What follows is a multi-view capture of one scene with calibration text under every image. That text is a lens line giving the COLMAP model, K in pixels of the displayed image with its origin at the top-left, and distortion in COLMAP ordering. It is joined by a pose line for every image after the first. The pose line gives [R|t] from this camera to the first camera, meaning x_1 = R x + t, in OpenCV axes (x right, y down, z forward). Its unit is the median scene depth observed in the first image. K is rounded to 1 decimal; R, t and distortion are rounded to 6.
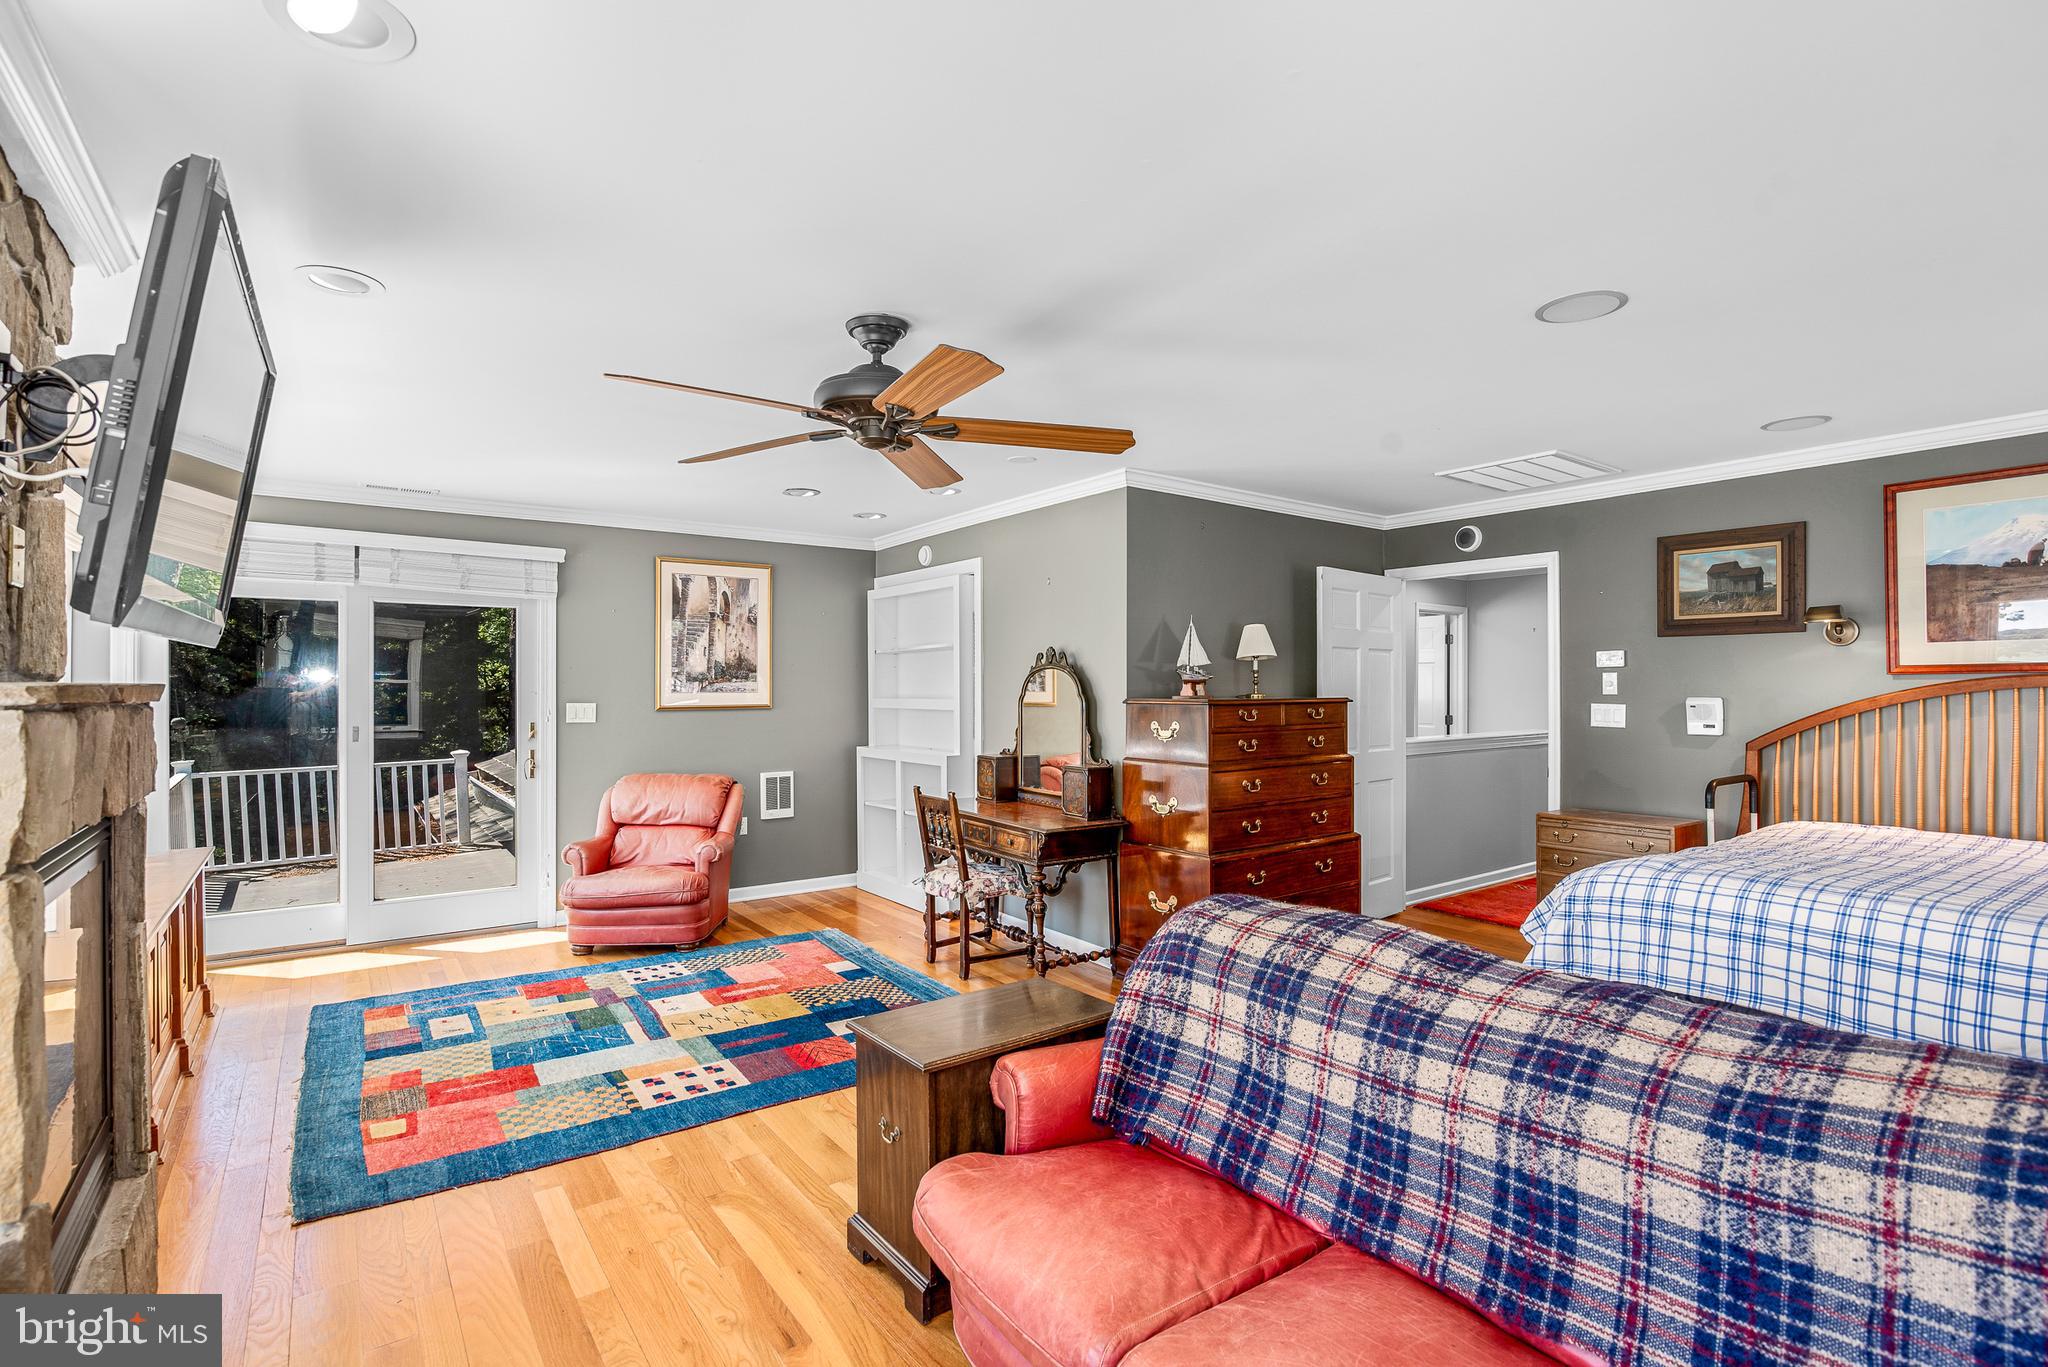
lens RADIAL K [[932.7, 0, 1024.0], [0, 932.7, 683.5], [0, 0, 1]] dist [-0.029314, -0.000302]
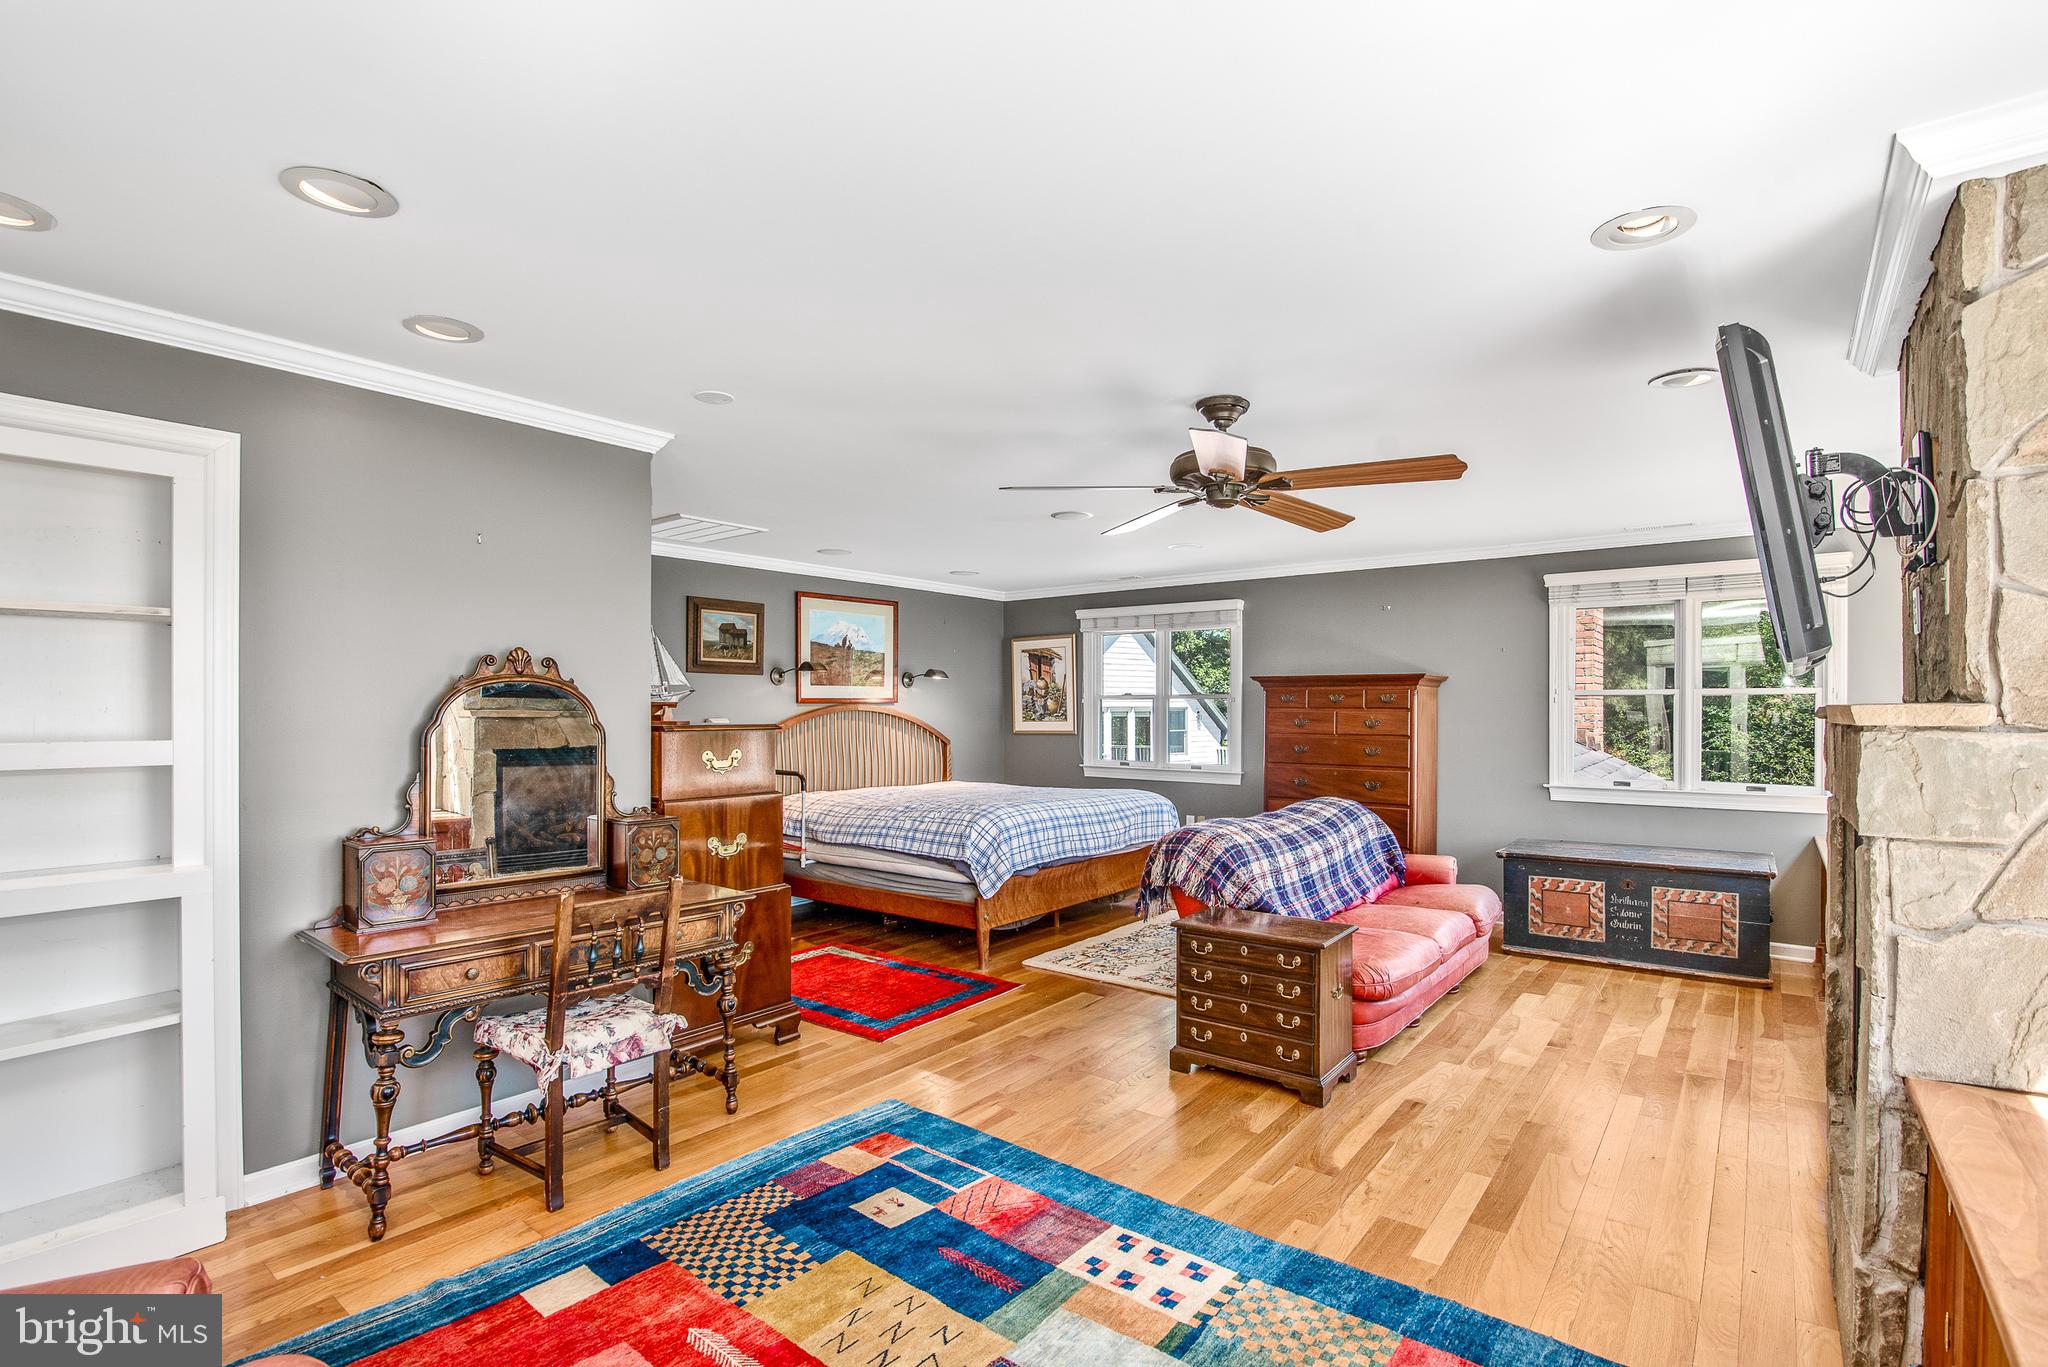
lens RADIAL K [[956.0, 0, 1022.1], [0, 956.0, 708.2], [0, 0, 1]] dist [-0.023638, -0.000118]
pose [[-0.258311, 0.004733, 0.966050, -0.861131], [-0.001638, 0.999984, -0.005337, 0.006709], [-0.966060, -0.002961, -0.258299, 1.060368]]
